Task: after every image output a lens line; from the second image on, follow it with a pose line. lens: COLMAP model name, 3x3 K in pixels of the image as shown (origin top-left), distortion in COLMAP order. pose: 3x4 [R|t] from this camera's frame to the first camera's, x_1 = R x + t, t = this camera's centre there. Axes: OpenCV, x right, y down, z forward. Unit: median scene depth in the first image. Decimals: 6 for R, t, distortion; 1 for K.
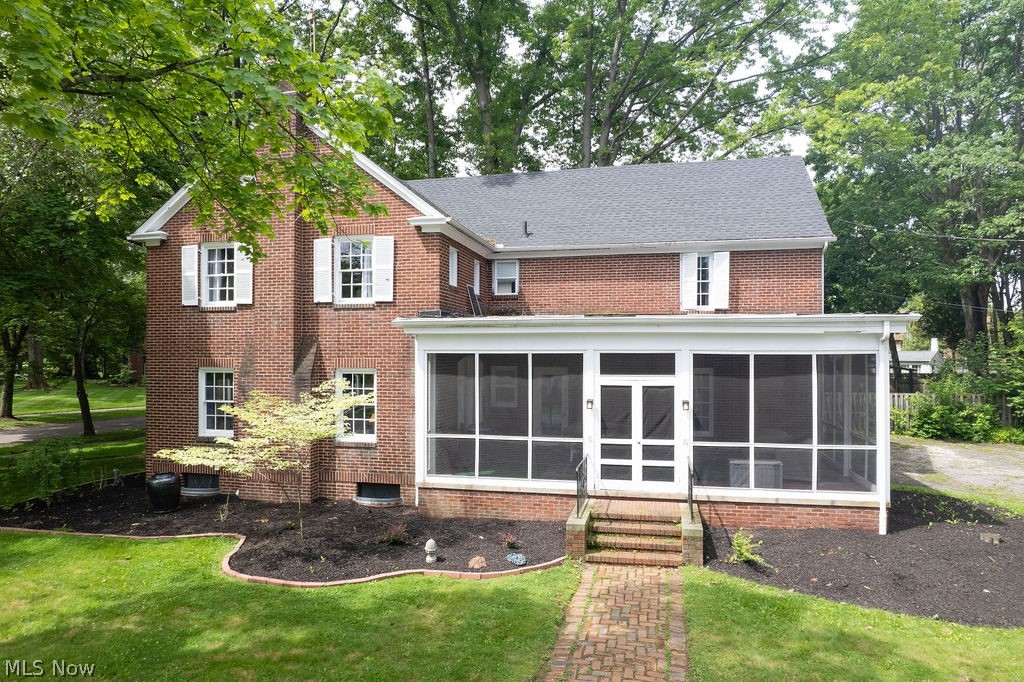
lens RADIAL K [[659.5, 0, 512.0], [0, 659.5, 341.0], [0, 0, 1]] dist [-0.001477, -0.000116]
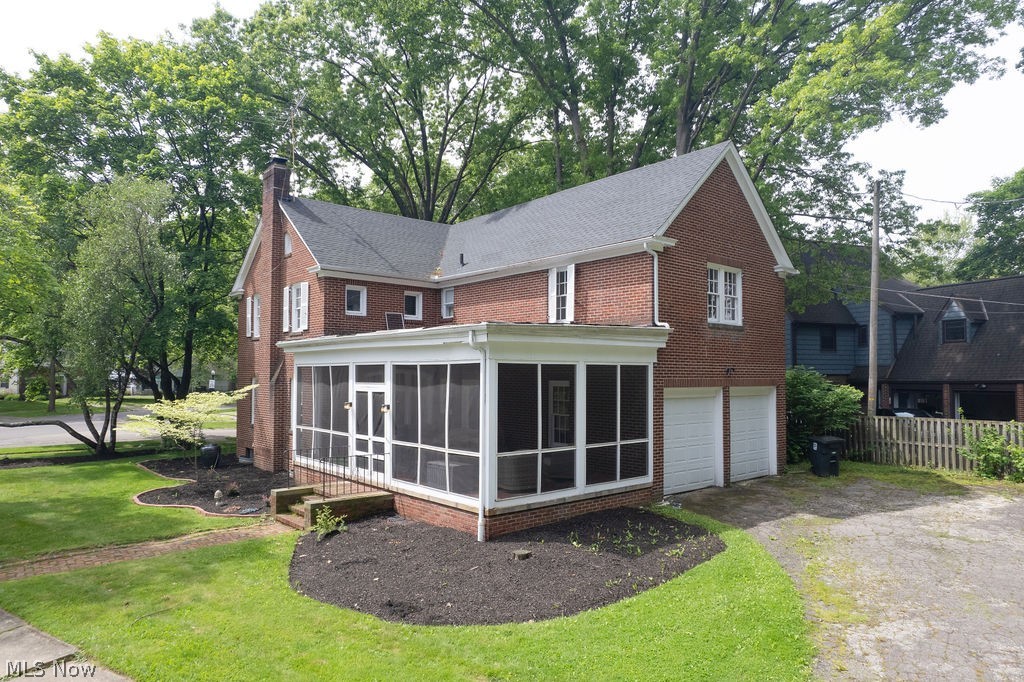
lens RADIAL K [[659.5, 0, 512.0], [0, 659.5, 341.0], [0, 0, 1]] dist [-0.001477, -0.000116]
pose [[0.788397, -0.029154, -0.614475, 1.132156], [0.009949, 0.999350, -0.034650, 0.019089], [0.615086, 0.021205, 0.788175, 0.199913]]
